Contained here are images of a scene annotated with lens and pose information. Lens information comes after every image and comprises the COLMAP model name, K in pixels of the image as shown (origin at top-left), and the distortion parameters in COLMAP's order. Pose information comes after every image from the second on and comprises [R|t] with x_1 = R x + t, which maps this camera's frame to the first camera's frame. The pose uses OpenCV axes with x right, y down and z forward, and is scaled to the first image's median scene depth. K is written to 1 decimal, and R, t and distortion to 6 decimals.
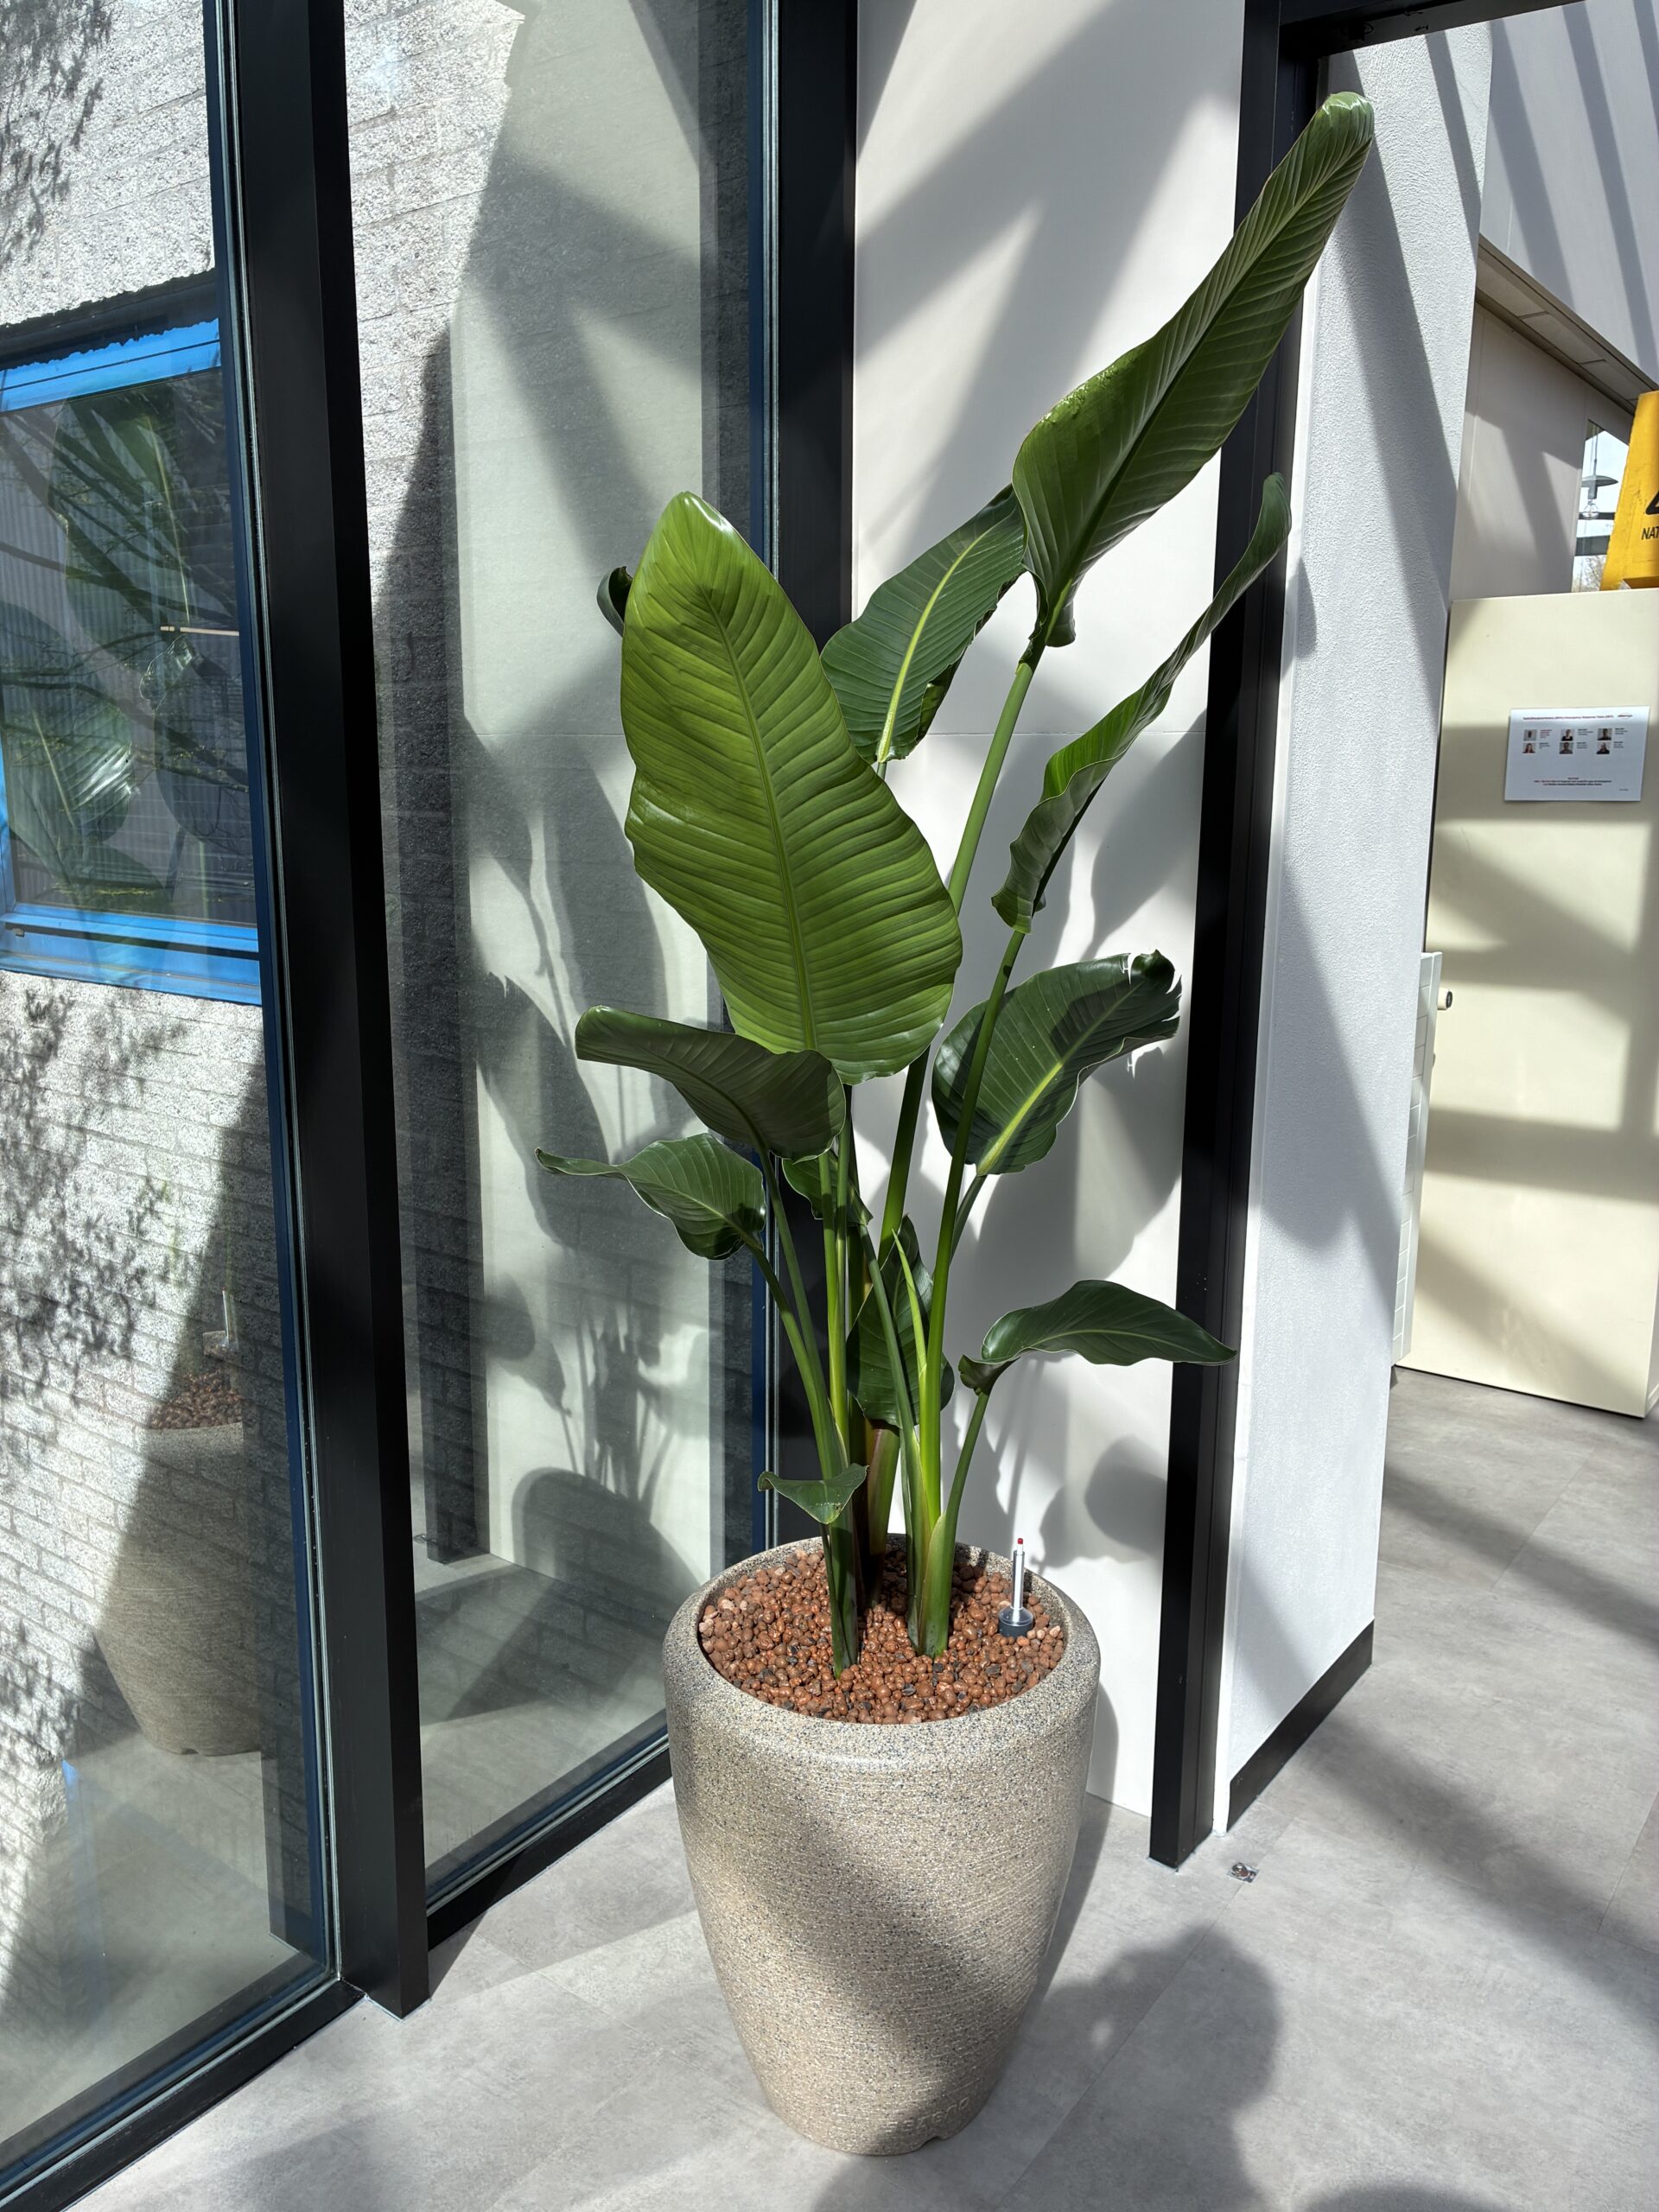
lens RADIAL K [[1668.2, 0, 828.0], [0, 1668.2, 1110.1], [0, 0, 1]] dist [0.056693, -0.070876]
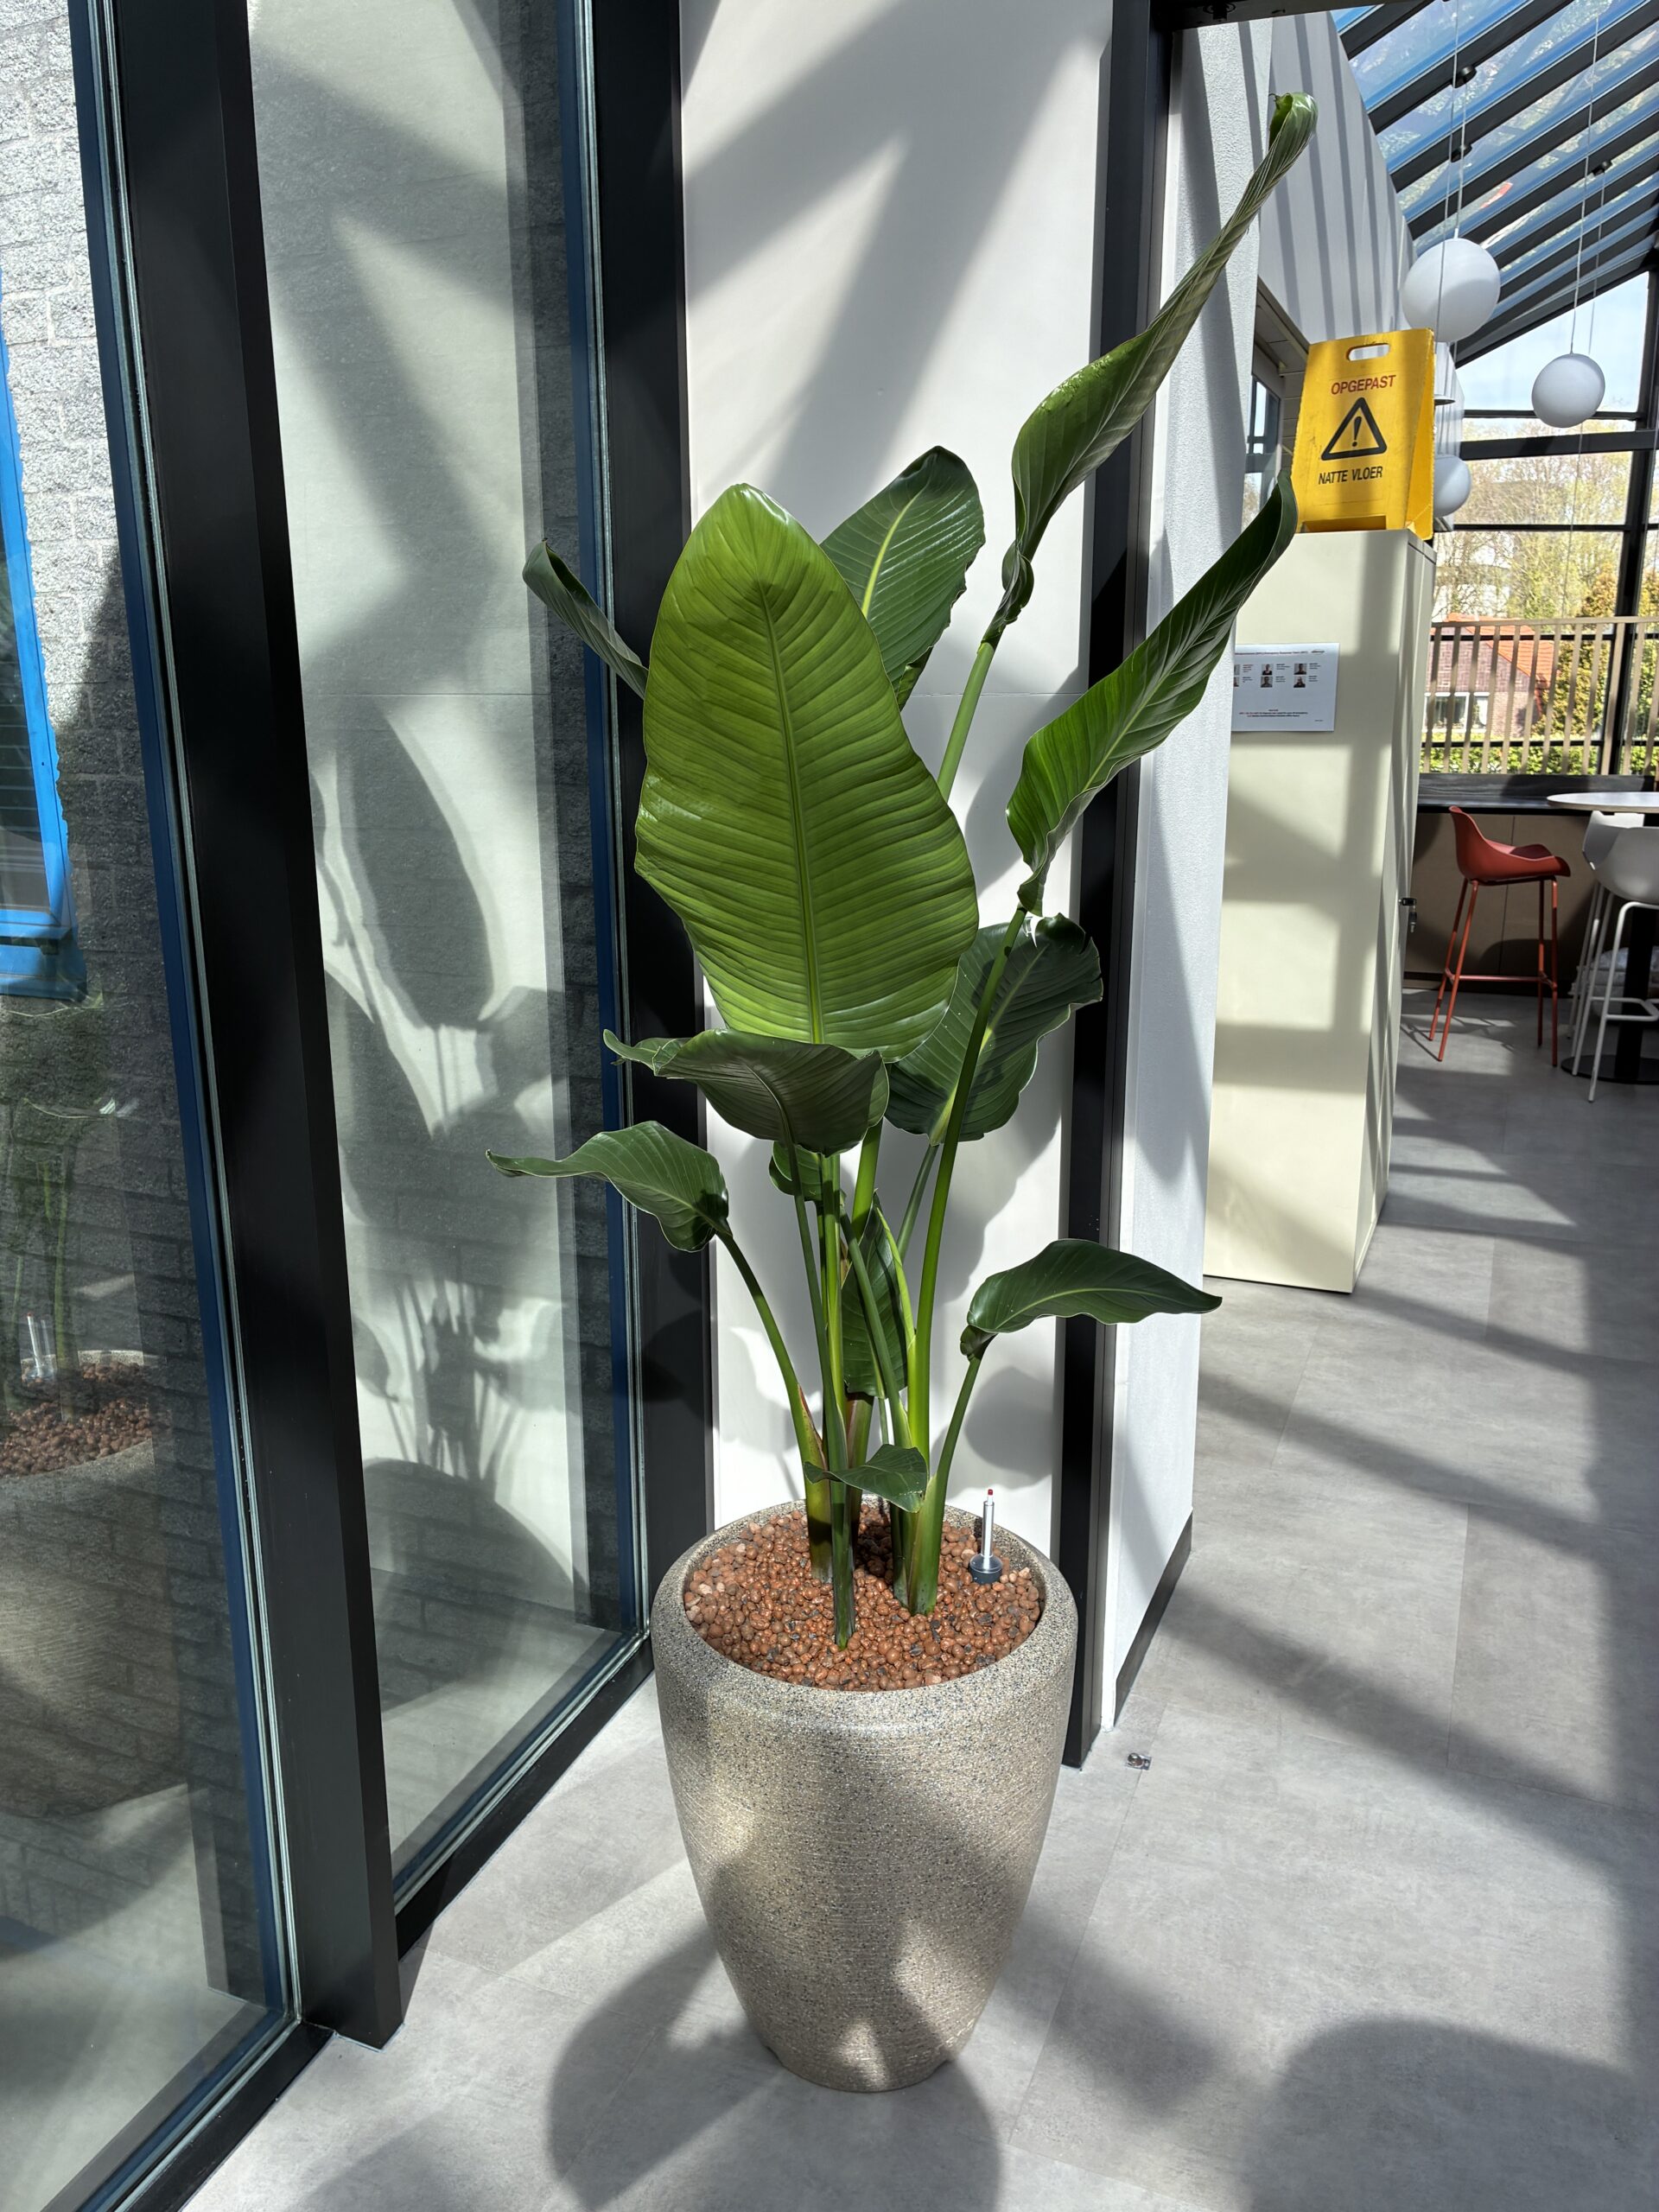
lens RADIAL K [[1670.8, 0, 825.0], [0, 1670.8, 1115.9], [0, 0, 1]] dist [0.027675, -0.005672]
pose [[0.973238, -0.071634, 0.218348, -0.158408], [0.060270, 0.996480, 0.058276, -0.033919], [-0.221754, -0.043556, 0.974129, 0.018973]]
